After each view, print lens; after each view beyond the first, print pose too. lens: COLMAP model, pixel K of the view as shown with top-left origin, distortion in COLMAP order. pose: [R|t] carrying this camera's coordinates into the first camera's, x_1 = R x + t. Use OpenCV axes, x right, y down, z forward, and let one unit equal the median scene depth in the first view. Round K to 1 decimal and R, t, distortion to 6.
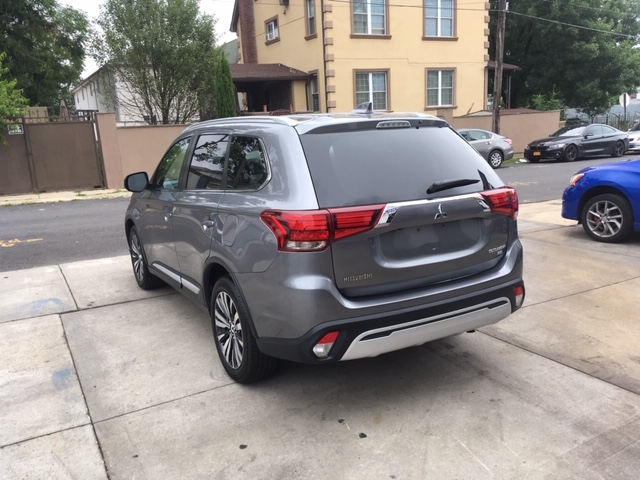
lens RADIAL K [[537.8, 0, 320.0], [0, 537.8, 240.0], [0, 0, 1]] dist [0.118445, -0.183068]
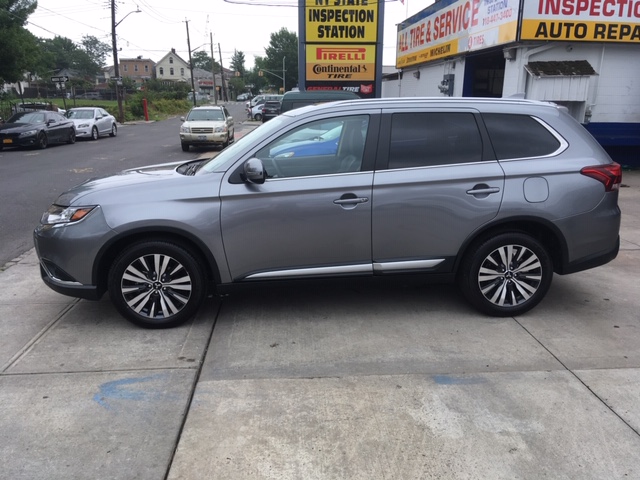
lens RADIAL K [[537.8, 0, 320.0], [0, 537.8, 240.0], [0, 0, 1]] dist [0.118445, -0.183068]
pose [[0.415296, -0.171928, 0.893291, -1.372499], [0.155418, 0.980950, 0.116545, -0.117130], [-0.896311, 0.090433, 0.434106, 0.819940]]
